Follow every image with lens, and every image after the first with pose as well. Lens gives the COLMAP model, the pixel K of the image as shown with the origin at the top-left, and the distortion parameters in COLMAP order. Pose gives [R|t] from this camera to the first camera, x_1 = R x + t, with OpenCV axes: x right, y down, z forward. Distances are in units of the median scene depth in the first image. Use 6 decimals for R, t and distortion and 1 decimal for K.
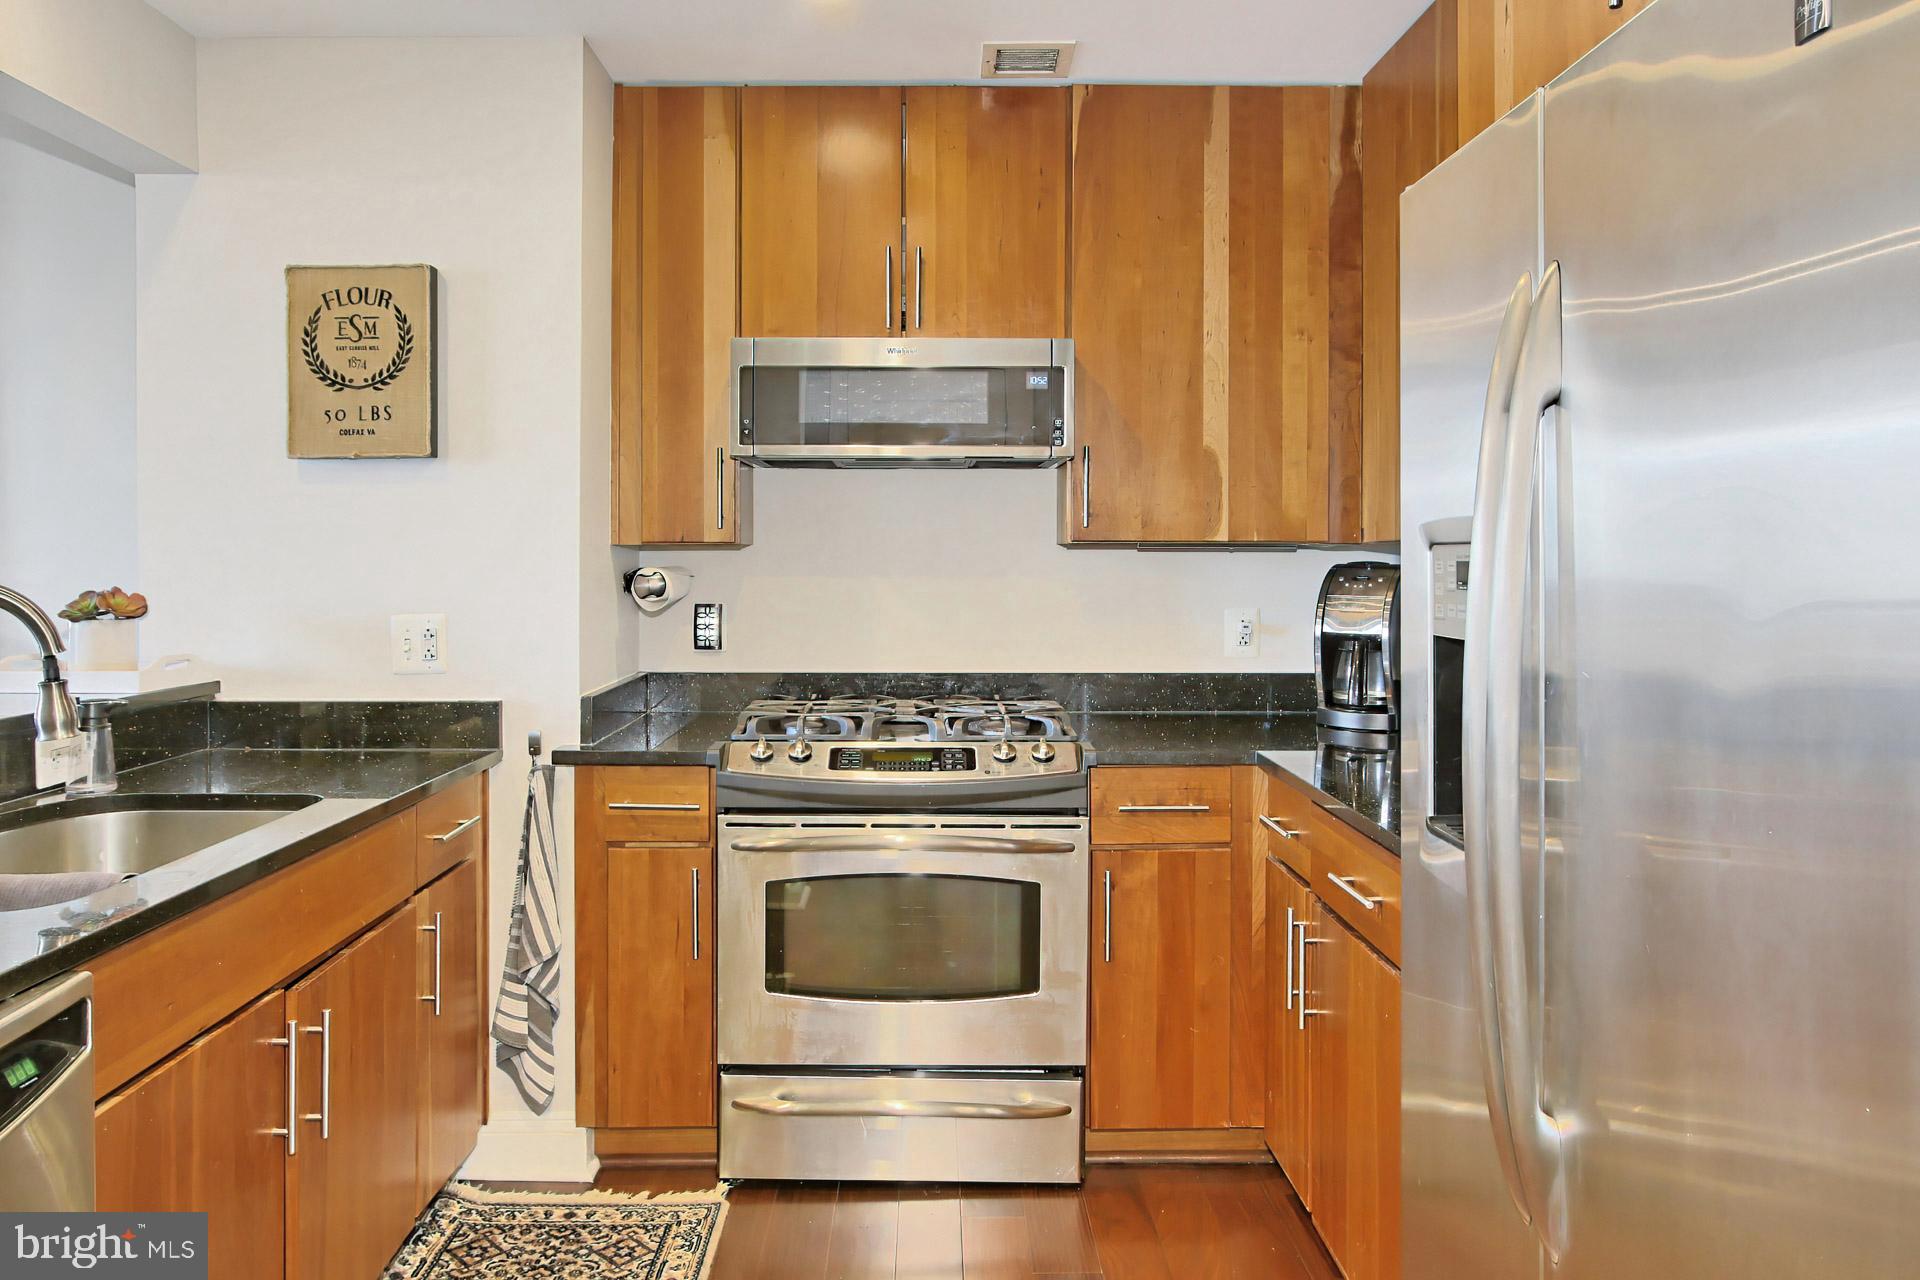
lens RADIAL K [[1282.1, 0, 977.2], [0, 1282.1, 555.0], [0, 0, 1]] dist [-0.020631, 0.014269]
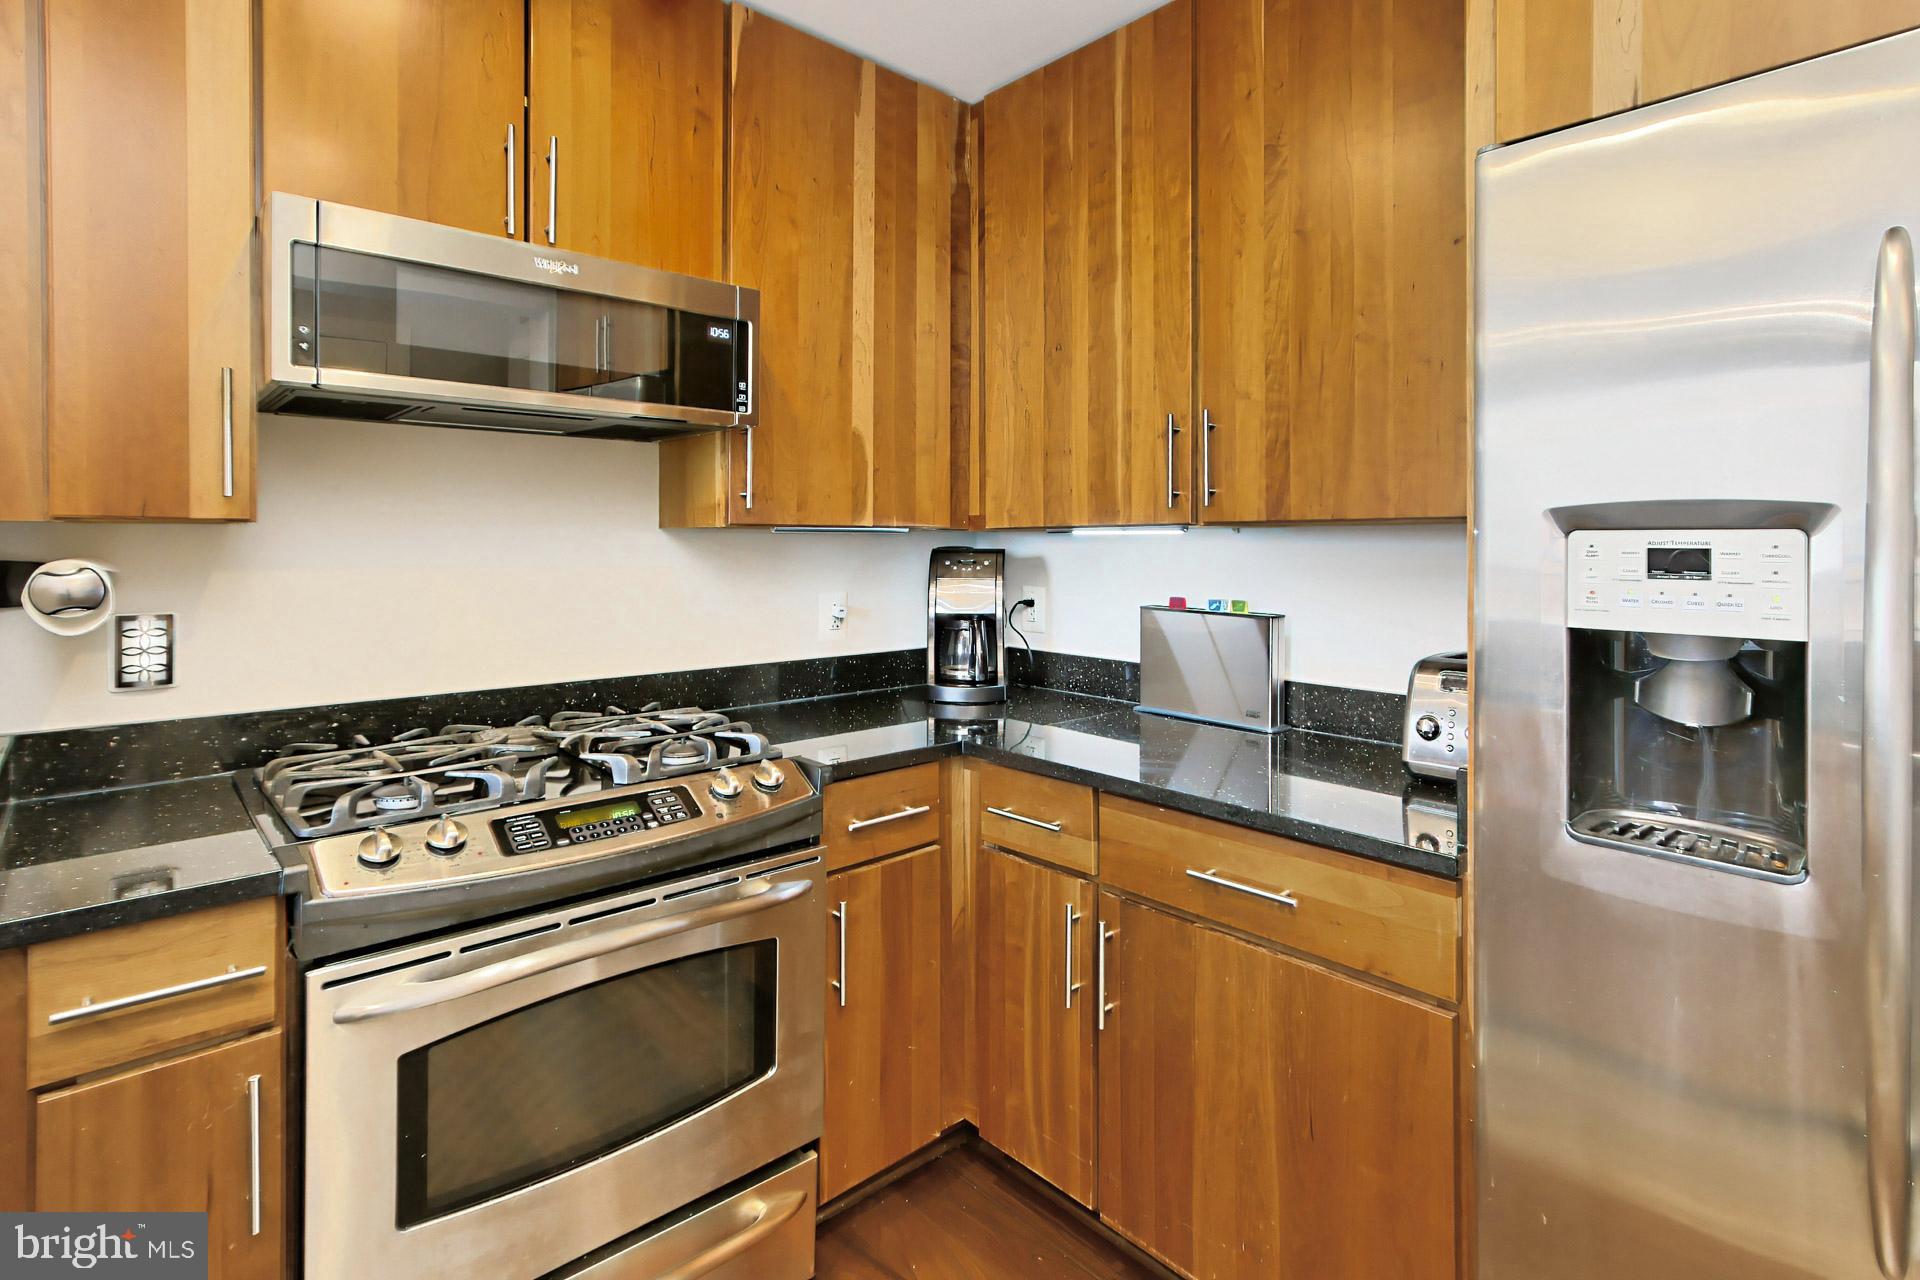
lens RADIAL K [[941.8, 0, 959.7], [0, 941.8, 539.5], [0, 0, 1]] dist [-0.002990, 0.002929]
pose [[0.754069, 0.002217, 0.656791, -0.253062], [-0.001497, 0.999998, -0.001657, 0.000616], [-0.656793, 0.000266, 0.754071, 0.452143]]
